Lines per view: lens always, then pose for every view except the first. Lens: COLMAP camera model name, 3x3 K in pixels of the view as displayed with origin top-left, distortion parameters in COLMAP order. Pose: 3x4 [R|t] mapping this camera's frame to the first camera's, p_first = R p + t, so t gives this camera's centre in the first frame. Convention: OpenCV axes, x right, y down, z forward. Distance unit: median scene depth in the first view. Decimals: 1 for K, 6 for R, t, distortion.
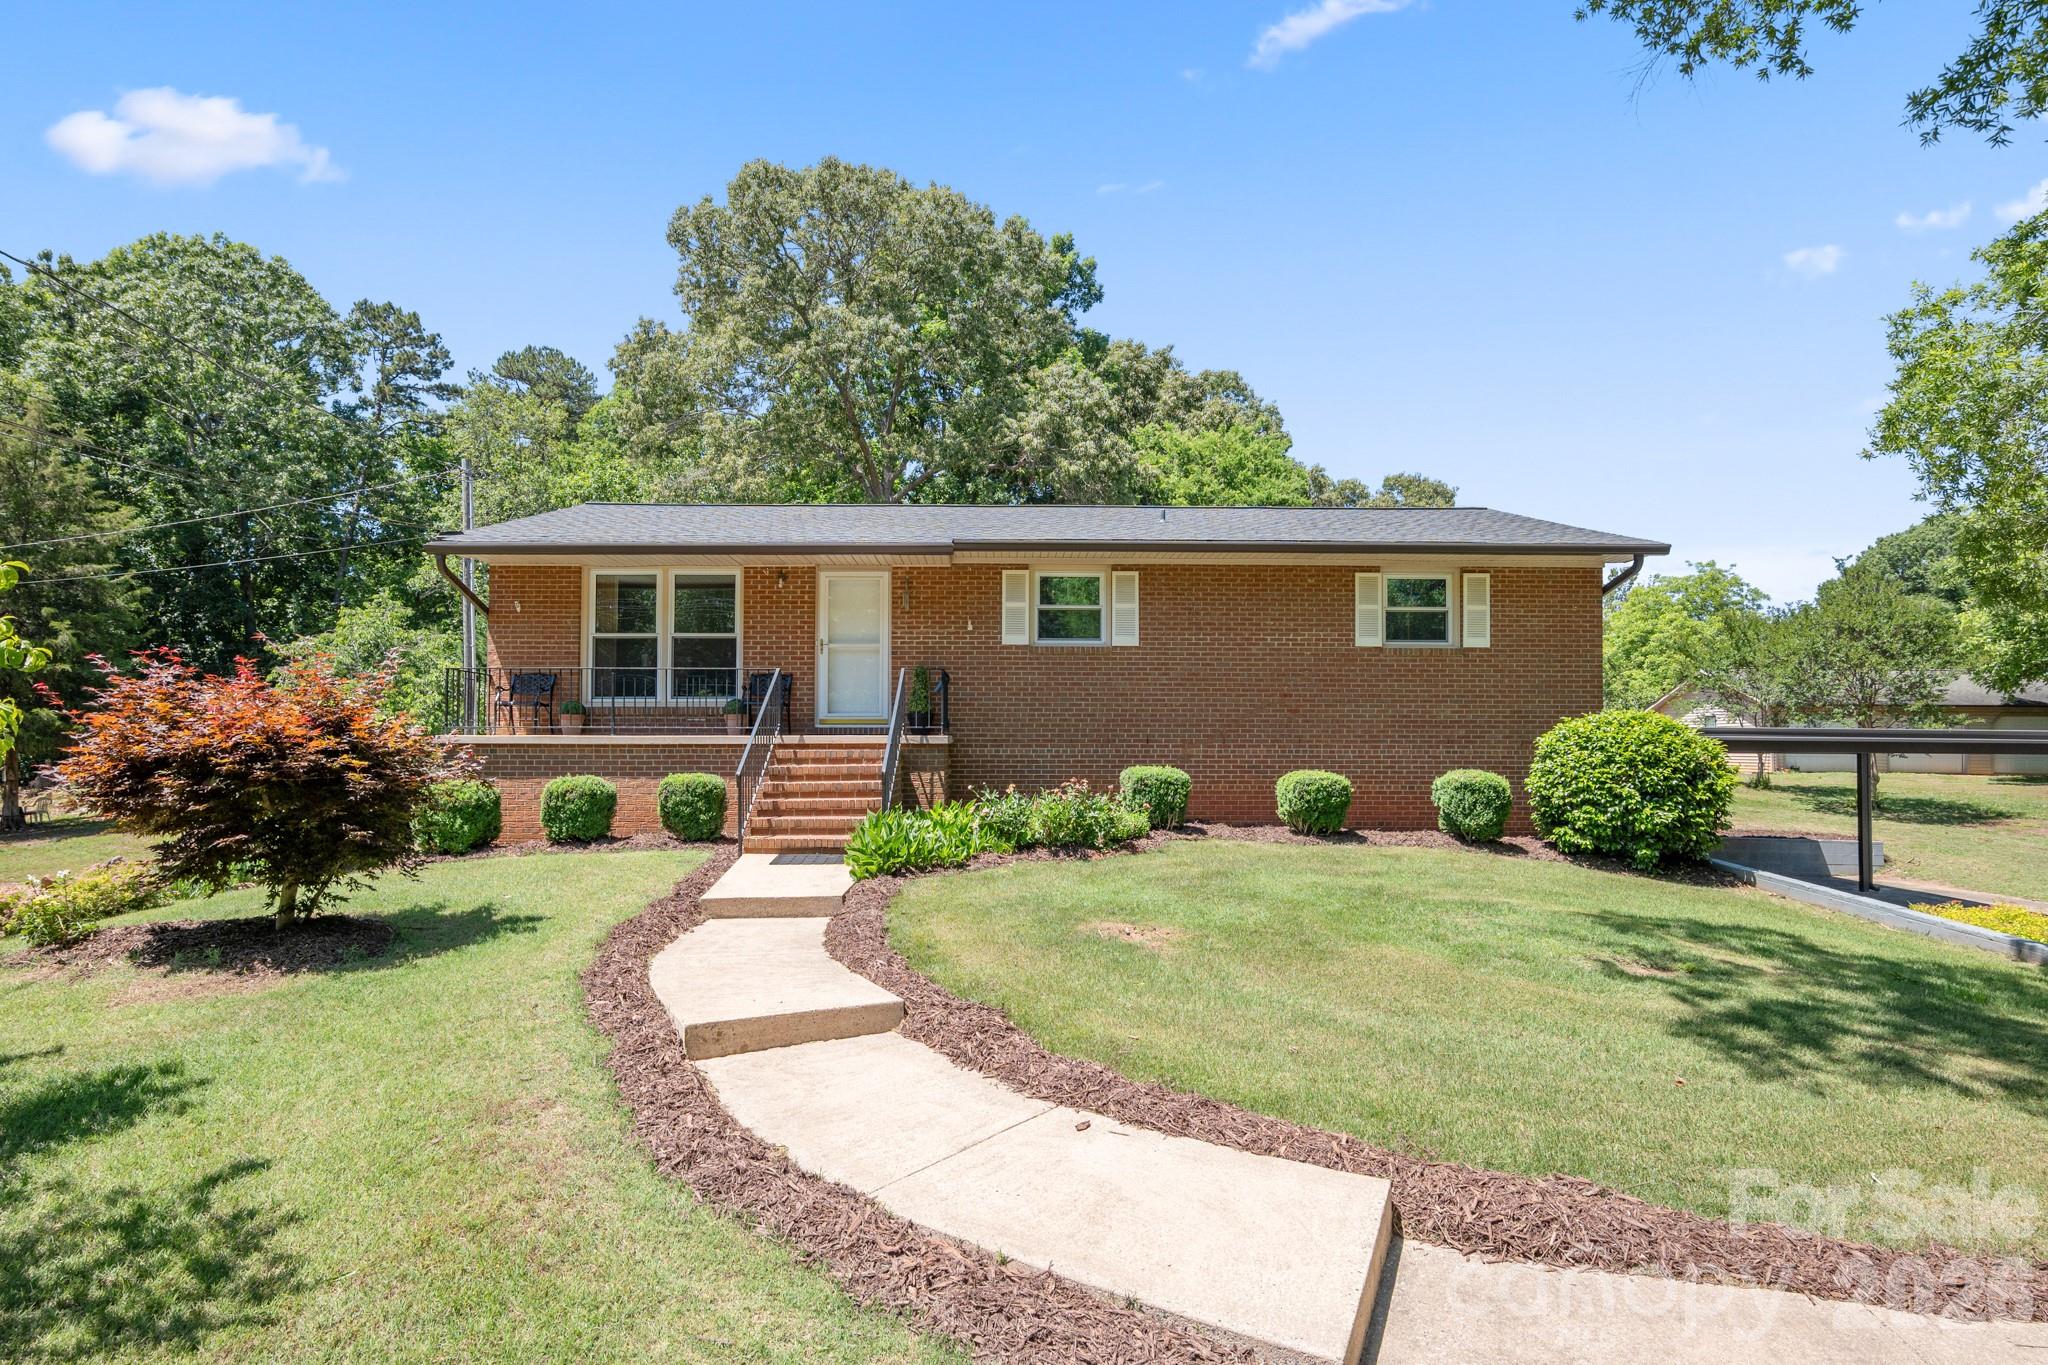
lens RADIAL K [[957.7, 0, 1004.7], [0, 957.7, 715.1], [0, 0, 1]] dist [-0.002168, 0.002332]
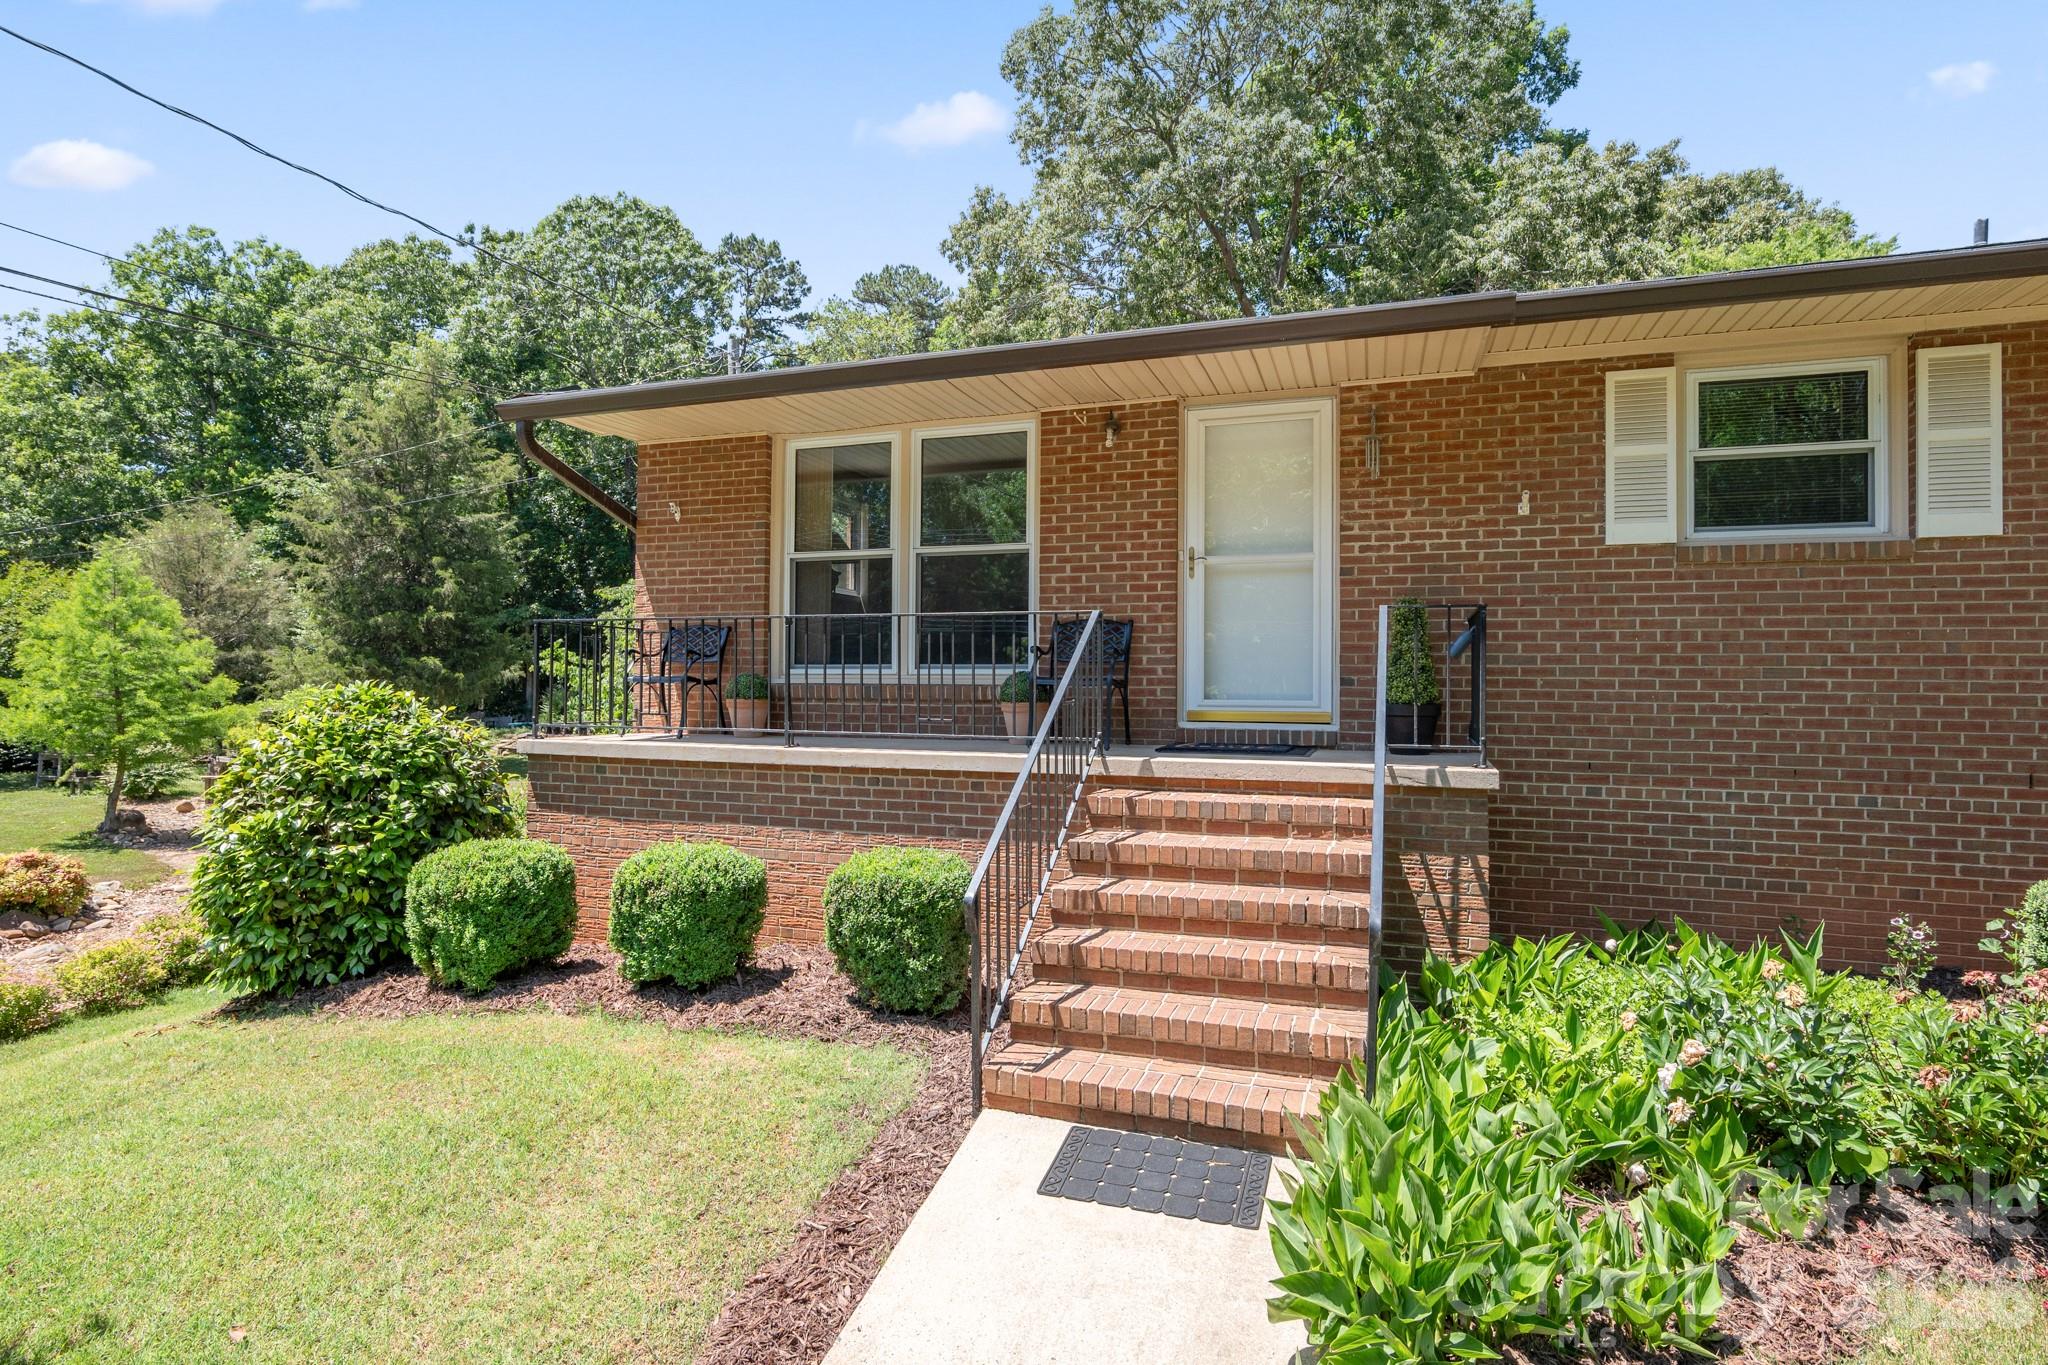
lens RADIAL K [[1023.7, 0, 1034.6], [0, 1023.7, 661.3], [0, 0, 1]] dist [-0.002338, 0.000739]
pose [[0.941449, -0.000538, -0.337155, -0.037110], [0.004825, 0.999918, 0.011878, -0.011558], [0.337121, -0.012809, 0.941374, 0.197833]]
